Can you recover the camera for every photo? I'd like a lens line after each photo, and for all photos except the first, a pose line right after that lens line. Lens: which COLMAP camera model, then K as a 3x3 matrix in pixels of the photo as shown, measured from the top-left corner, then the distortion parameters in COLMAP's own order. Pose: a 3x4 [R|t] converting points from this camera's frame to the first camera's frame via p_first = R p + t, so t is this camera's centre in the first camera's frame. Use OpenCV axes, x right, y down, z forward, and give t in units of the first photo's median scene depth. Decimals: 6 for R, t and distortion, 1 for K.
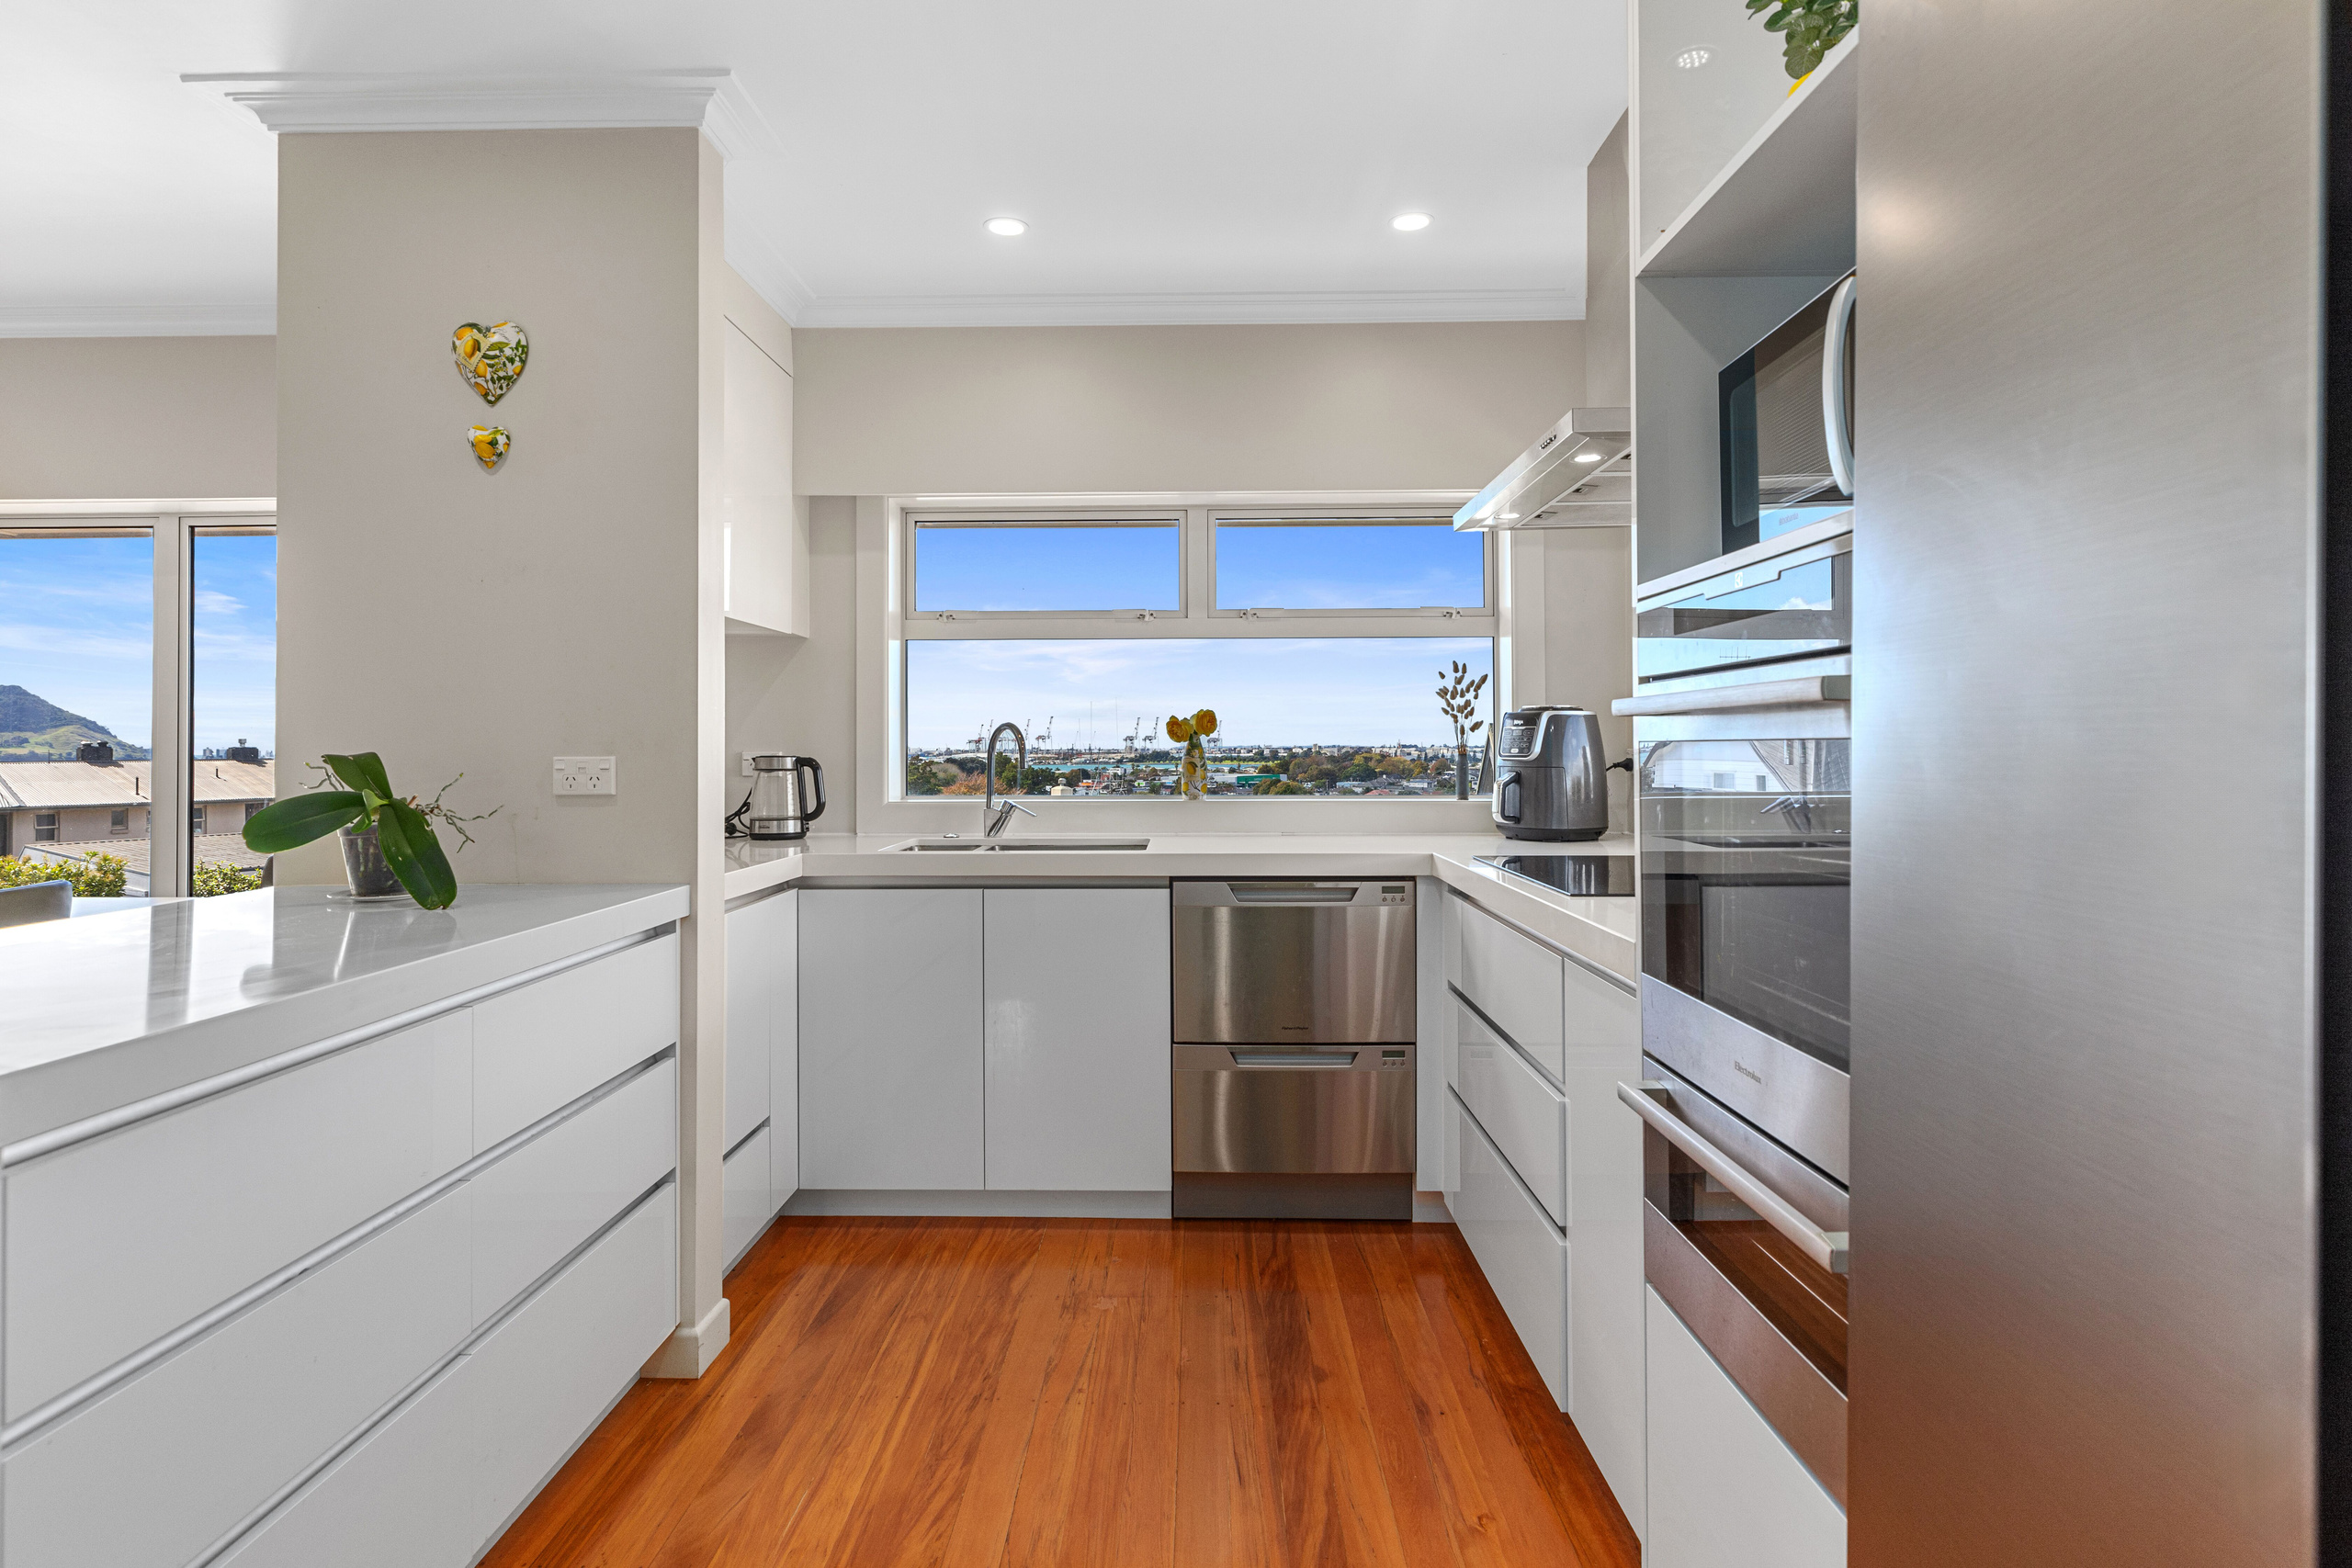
lens RADIAL K [[1195.5, 0, 1170.0], [0, 1195.5, 749.4], [0, 0, 1]] dist [0.002218, 0.000147]
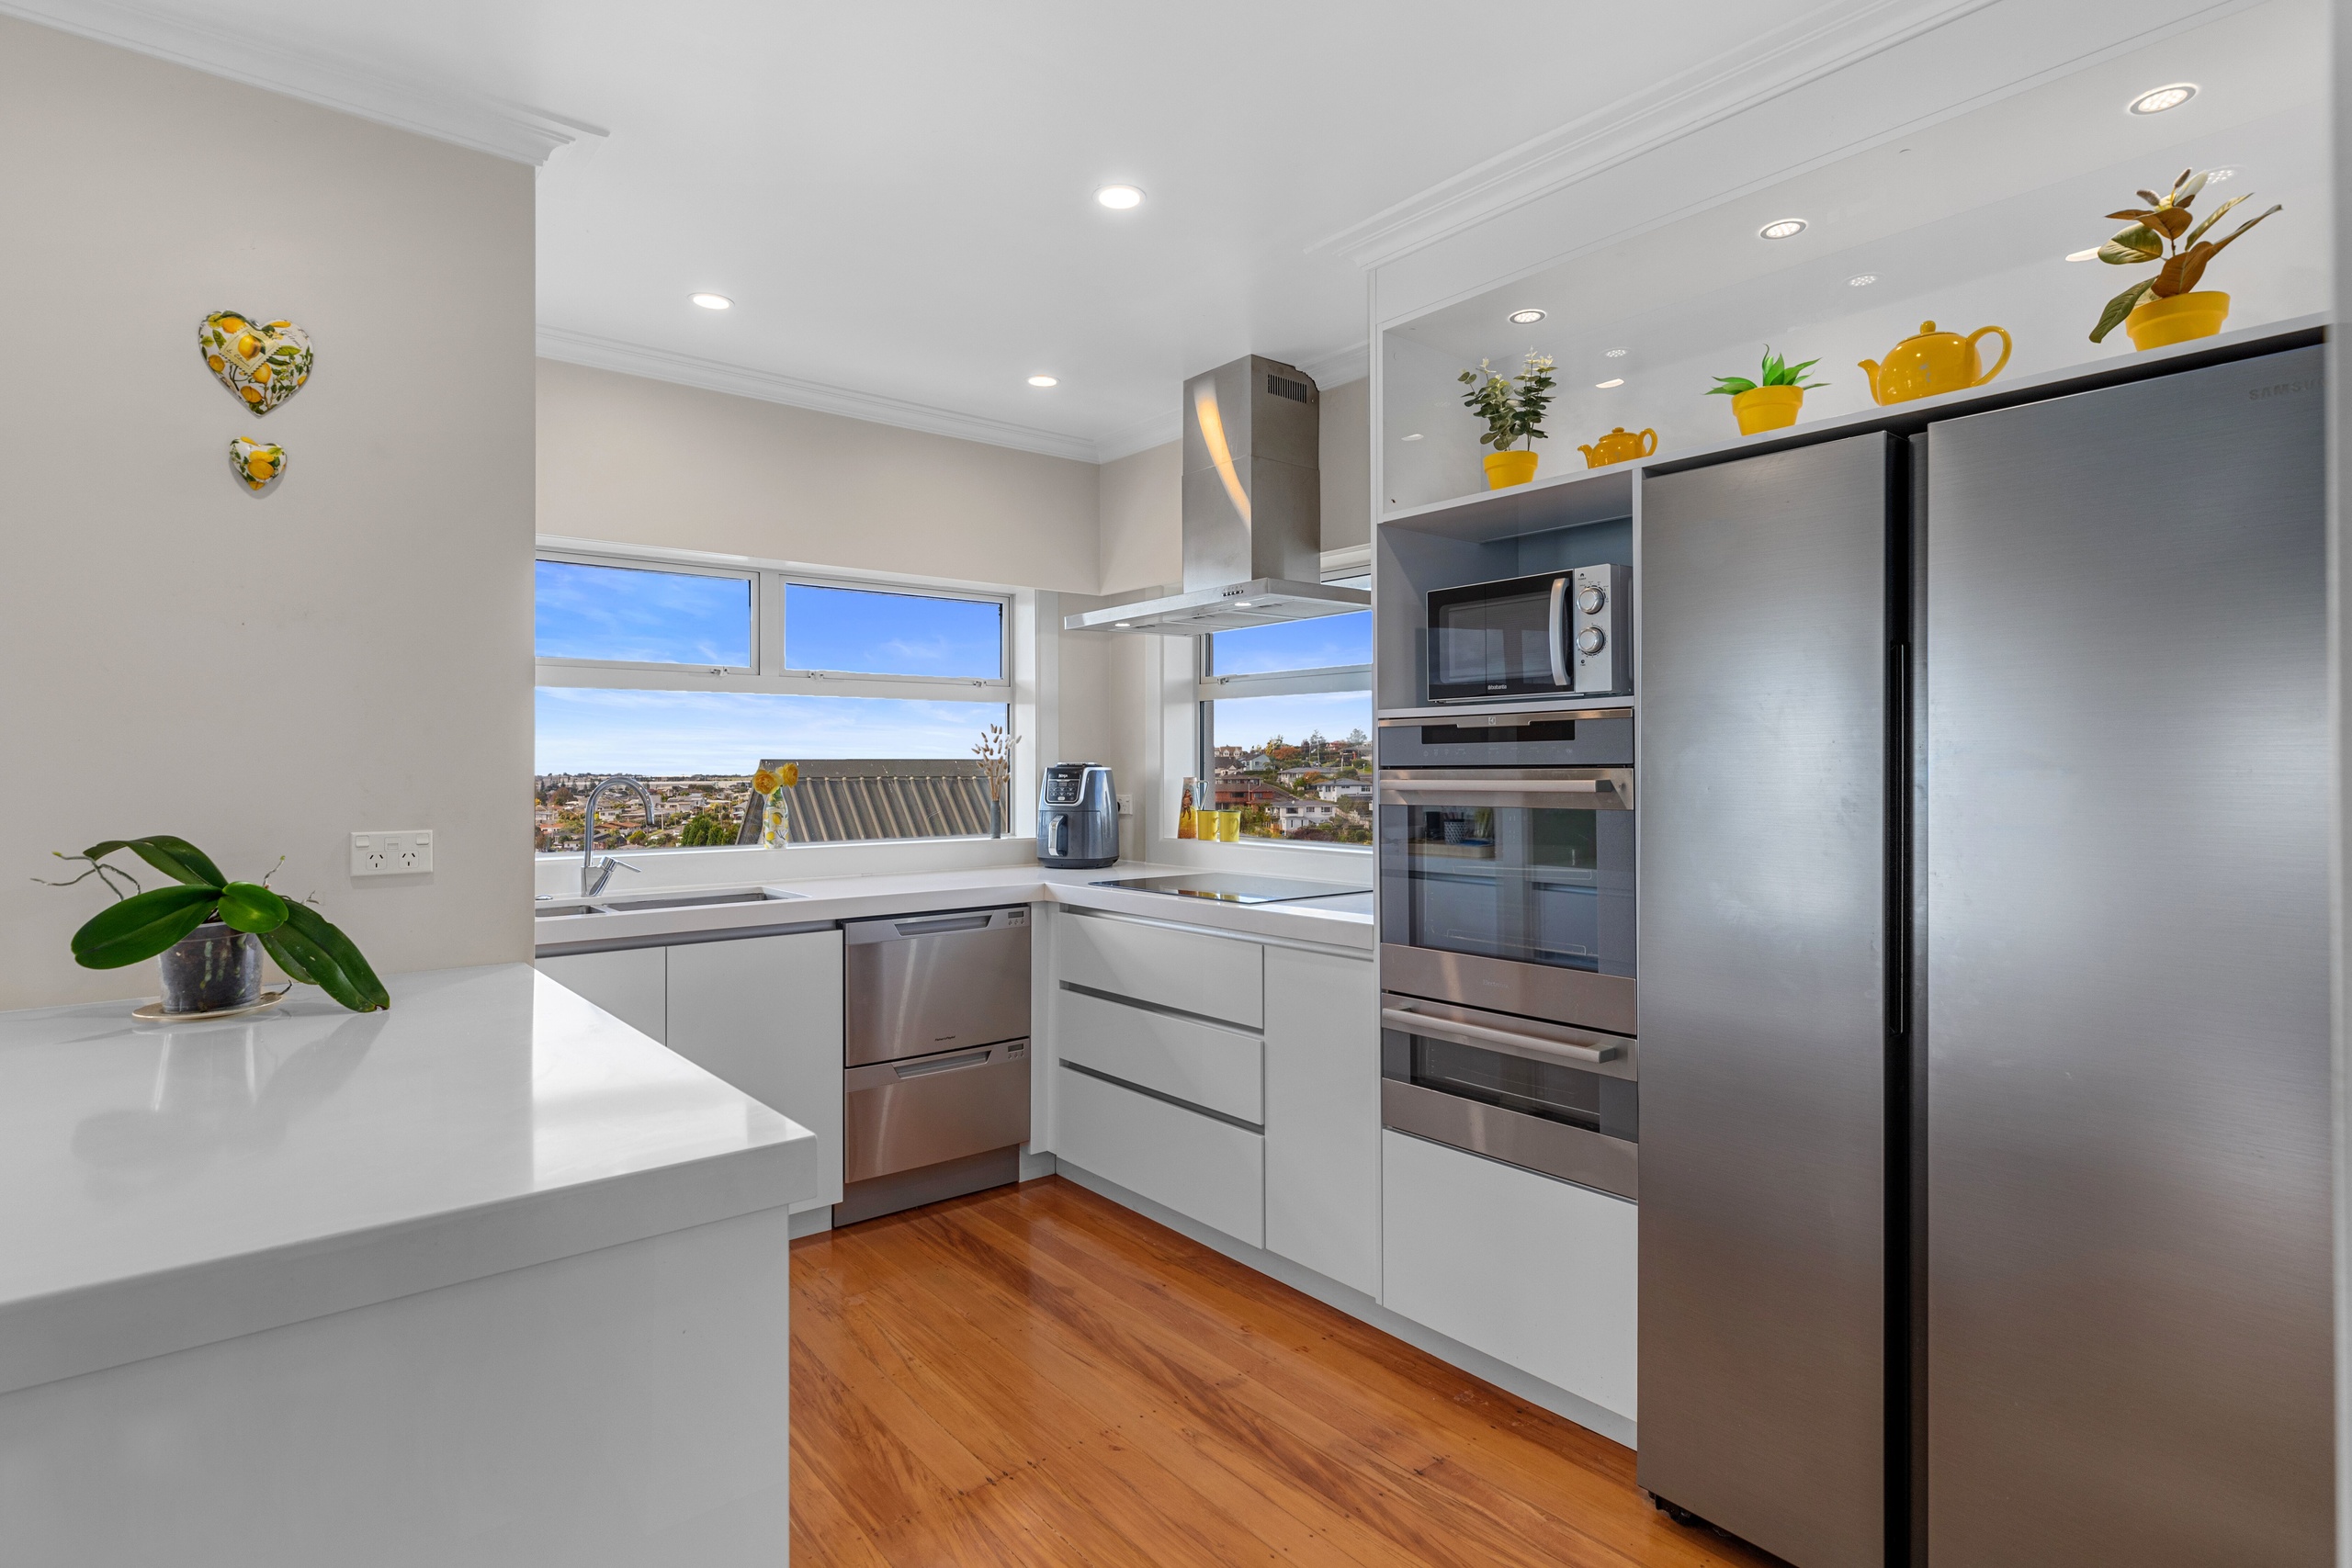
lens RADIAL K [[1184.3, 0, 1176.0], [0, 1184.3, 784.0], [0, 0, 1]] dist [-0.001954, -0.000225]
pose [[0.761264, -0.008700, 0.648384, -0.492224], [0.005089, 0.999959, 0.007443, -0.026095], [-0.648422, -0.002366, 0.761277, -0.037100]]
